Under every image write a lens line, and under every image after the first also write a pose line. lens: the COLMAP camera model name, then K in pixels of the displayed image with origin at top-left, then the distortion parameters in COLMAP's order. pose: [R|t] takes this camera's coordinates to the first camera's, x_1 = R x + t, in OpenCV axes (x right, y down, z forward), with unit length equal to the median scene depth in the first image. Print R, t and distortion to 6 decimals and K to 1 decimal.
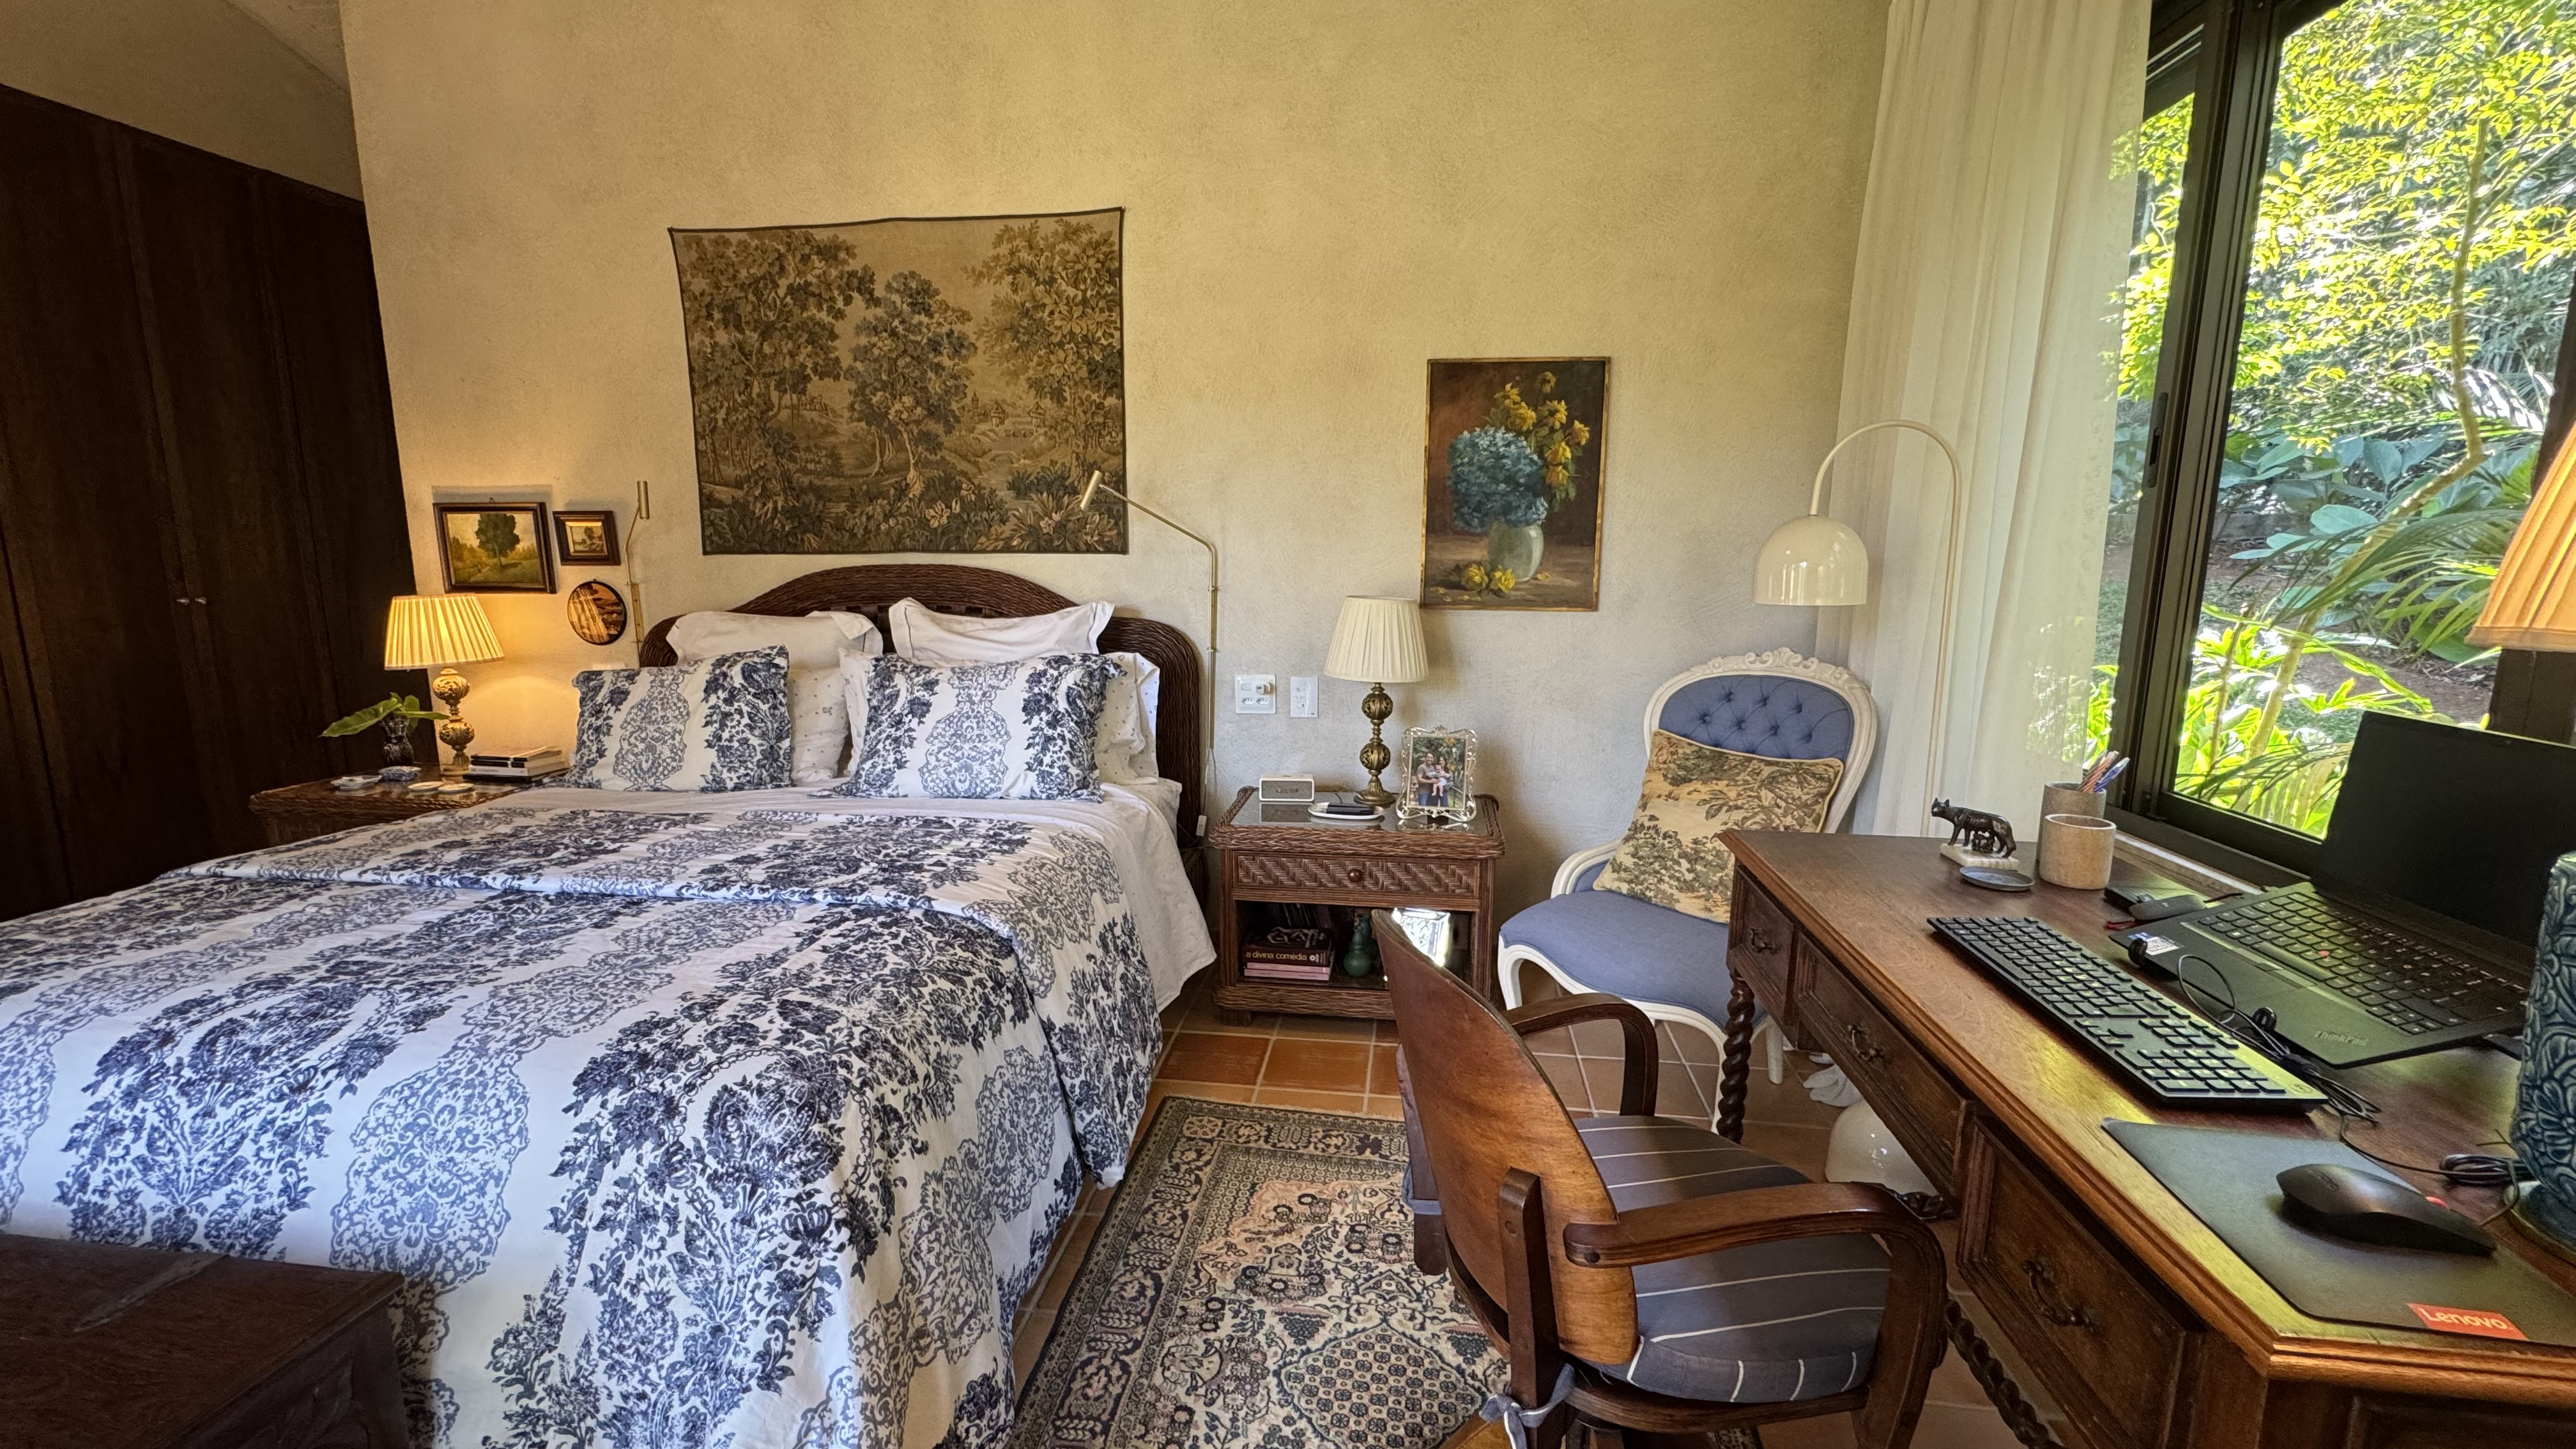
lens RADIAL K [[1023.5, 0, 1283.3], [0, 1023.5, 721.6], [0, 0, 1]] dist [-0.003566, 0.000114]
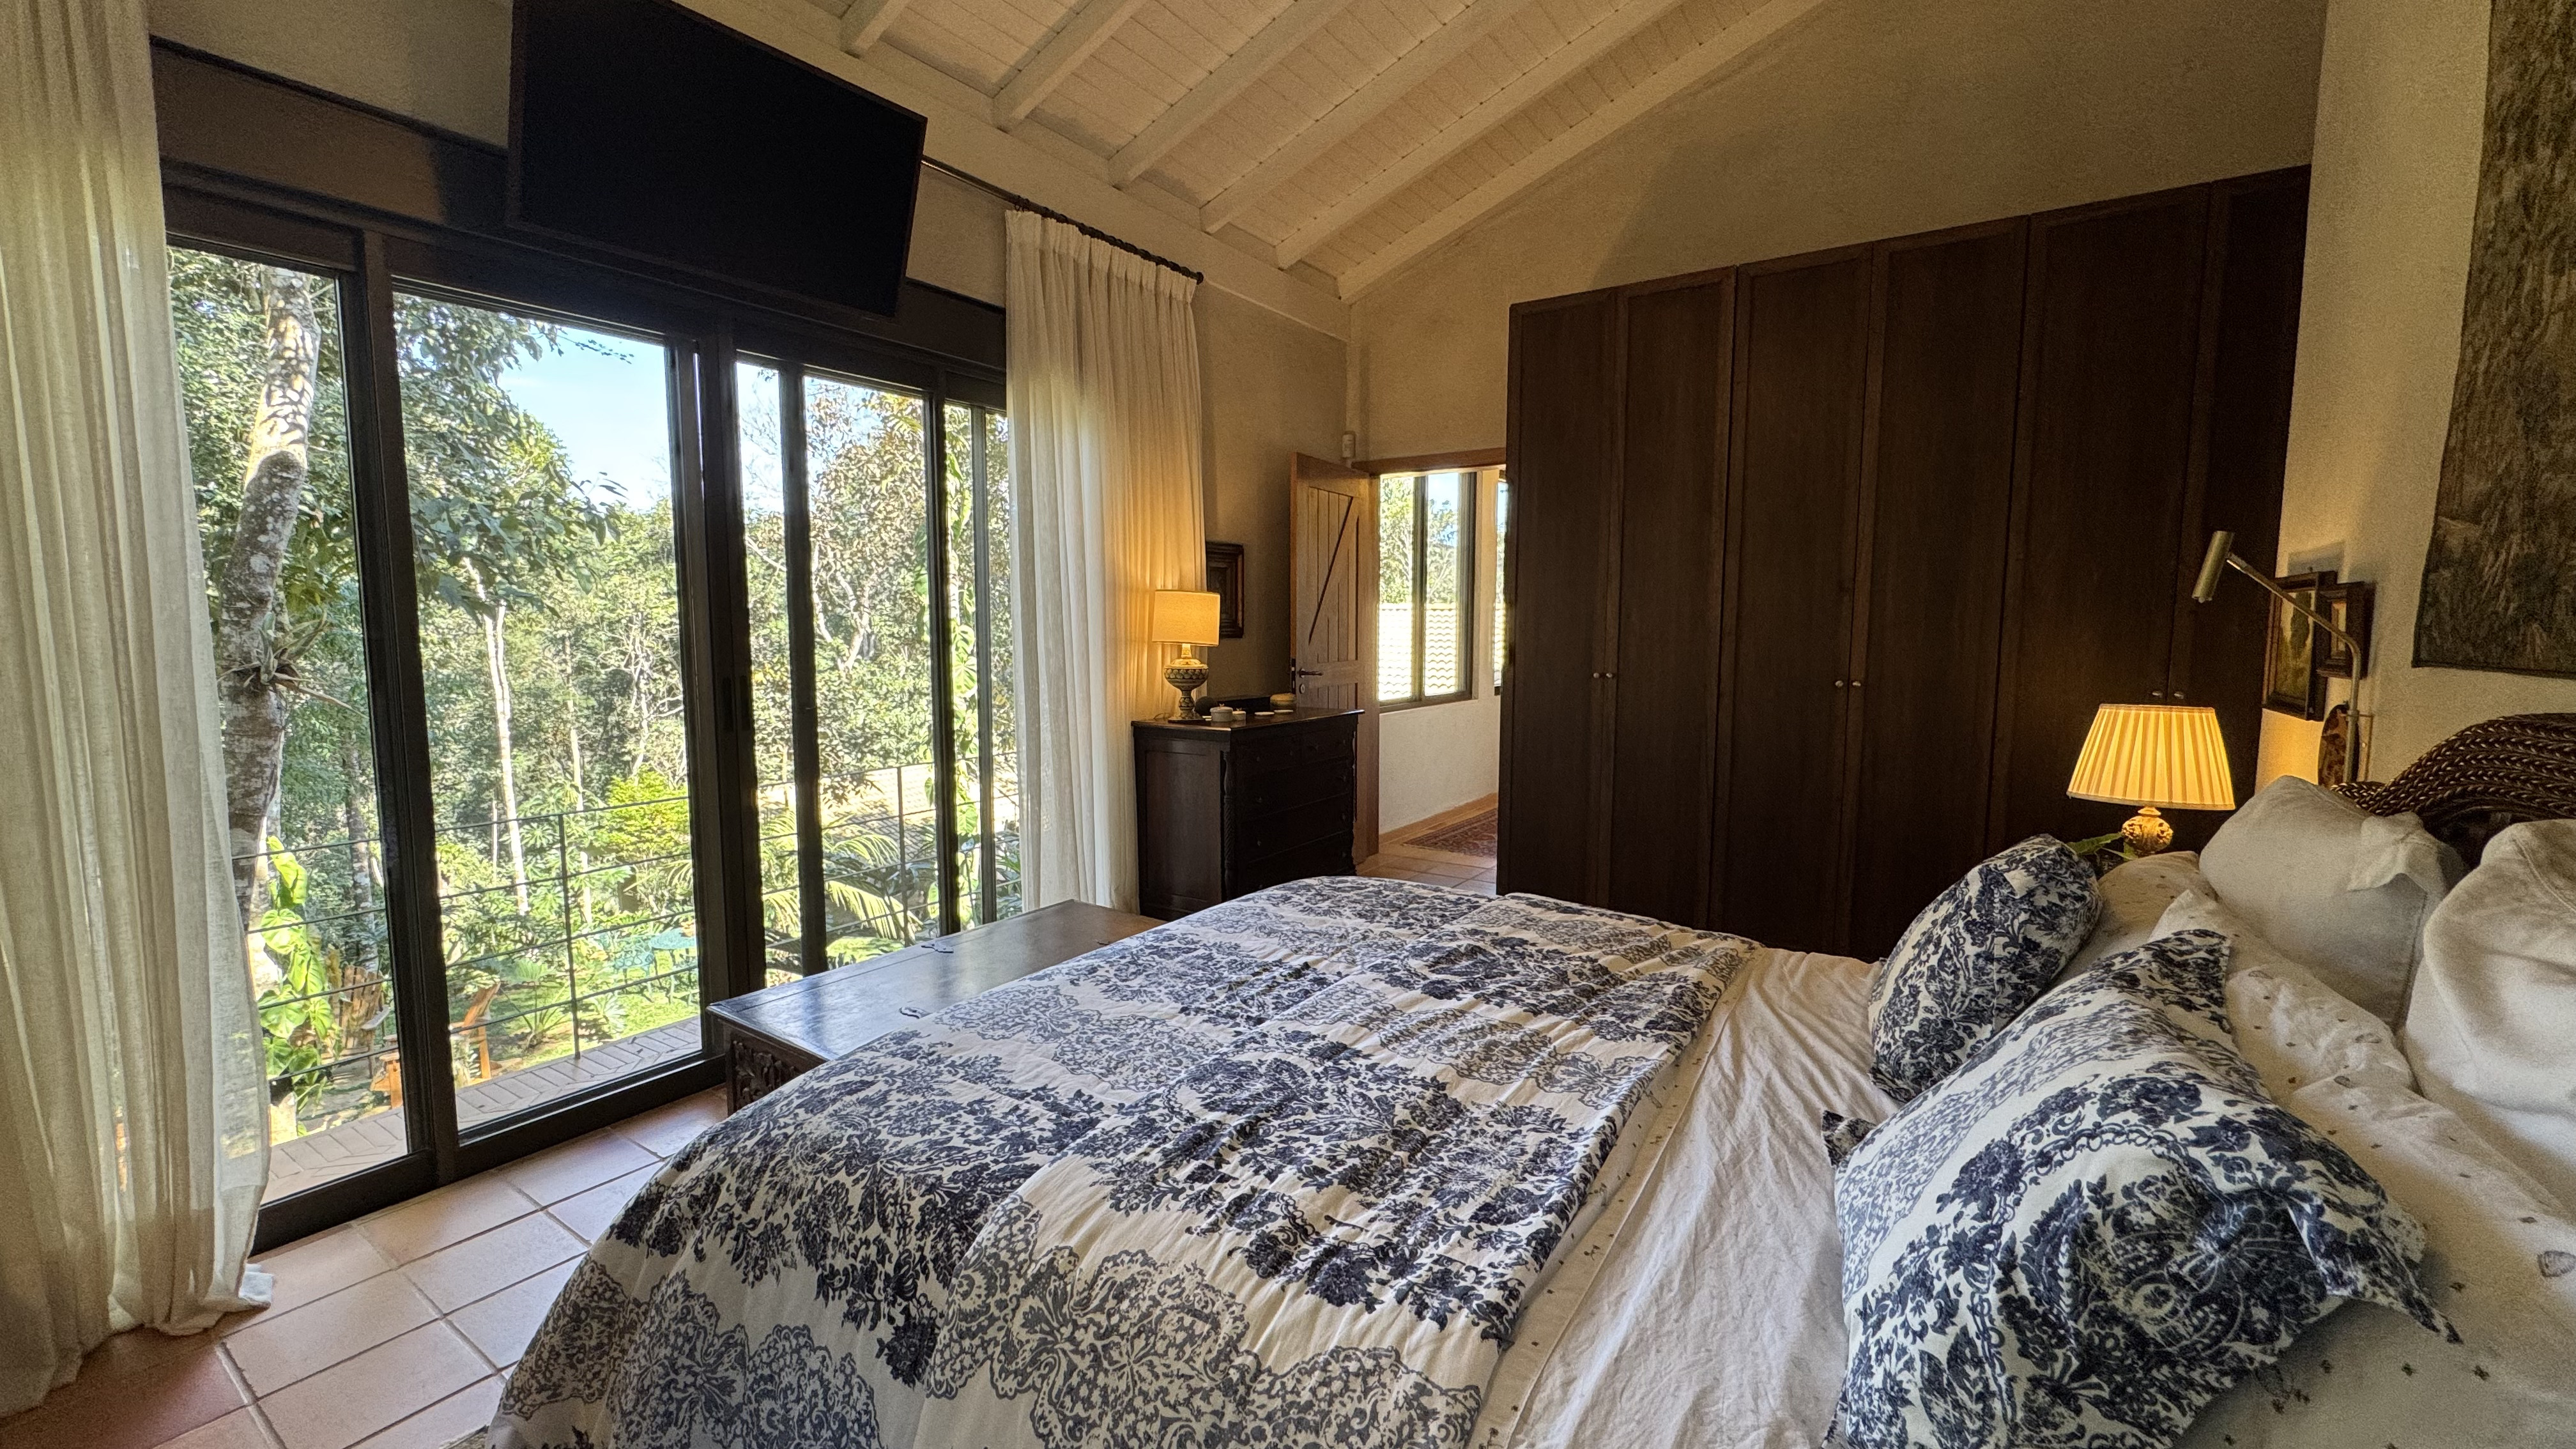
lens RADIAL K [[1023.5, 0, 1288.7], [0, 1023.5, 729.2], [0, 0, 1]] dist [-0.003566, 0.000114]
pose [[-0.441090, 0.092252, -0.892709, 0.149648], [-0.147955, 0.973618, 0.173718, -0.213412], [0.885183, 0.208706, -0.415803, 1.129442]]
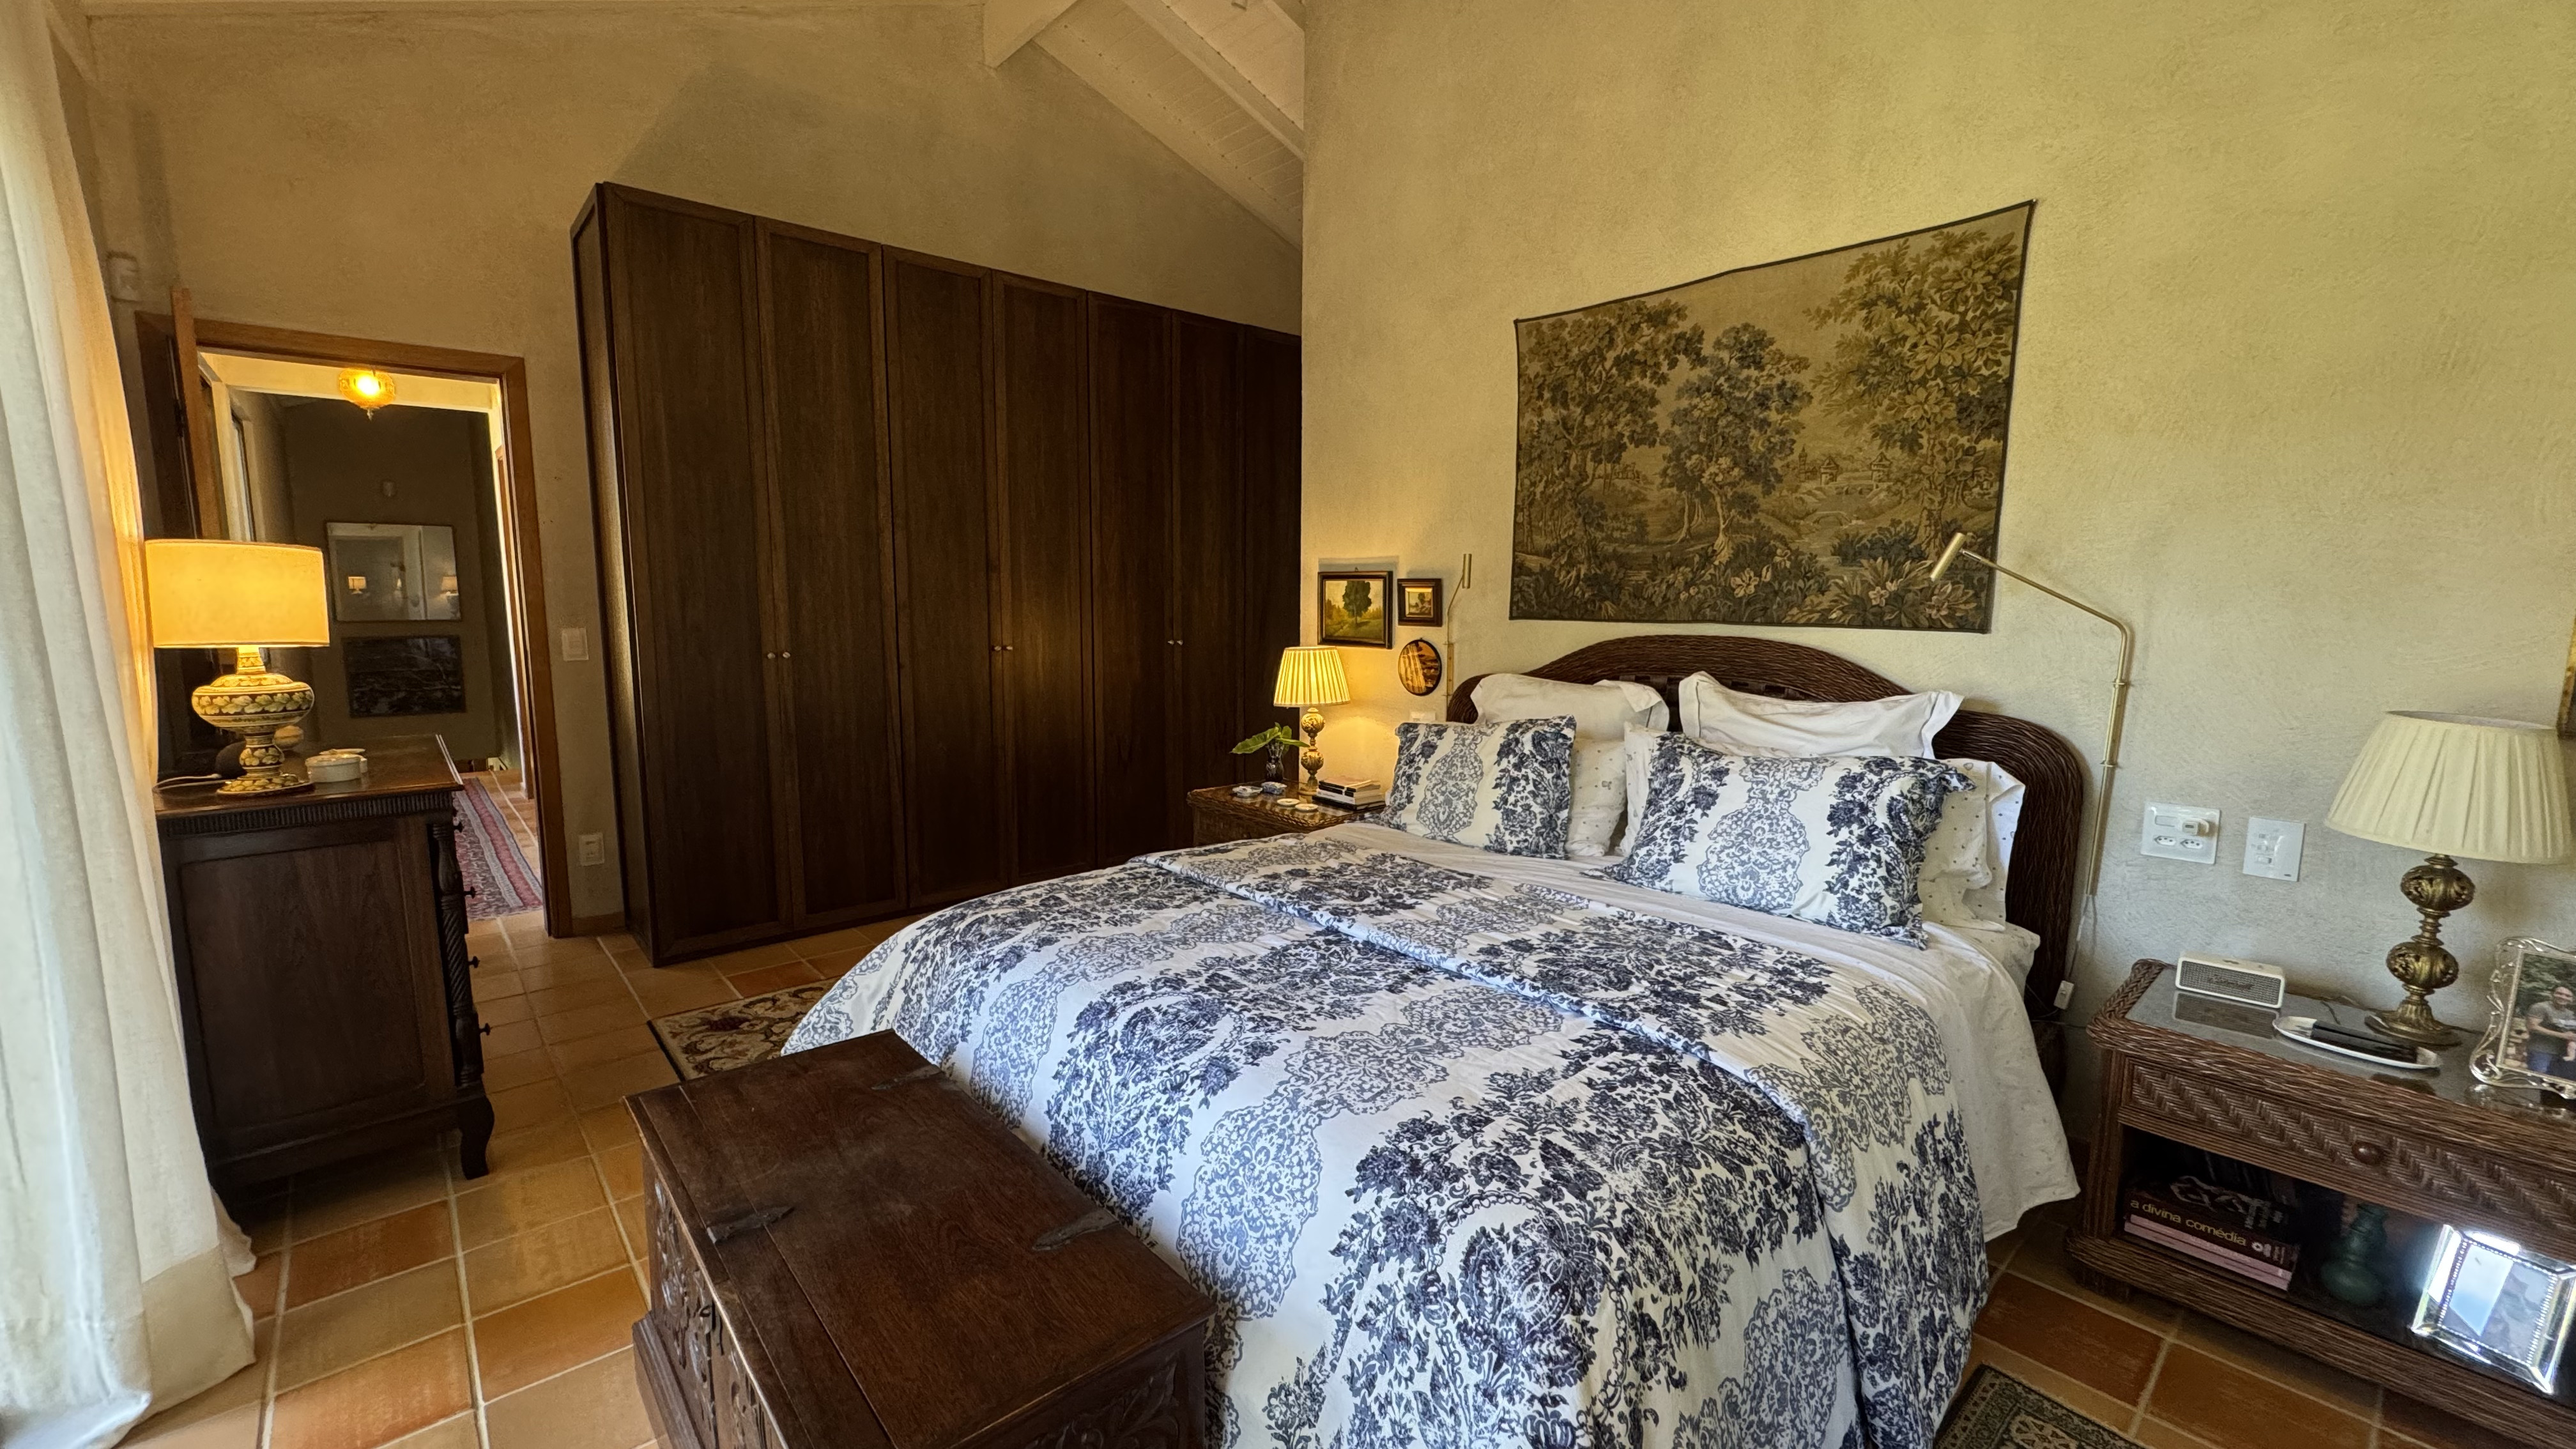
lens RADIAL K [[1023.5, 0, 1289.4], [0, 1023.5, 723.3], [0, 0, 1]] dist [-0.003566, 0.000114]
pose [[0.756252, 0.087672, -0.648380, -0.060834], [-0.110224, 0.993890, 0.005830, -0.055788], [0.644929, 0.067058, 0.761295, 0.071837]]
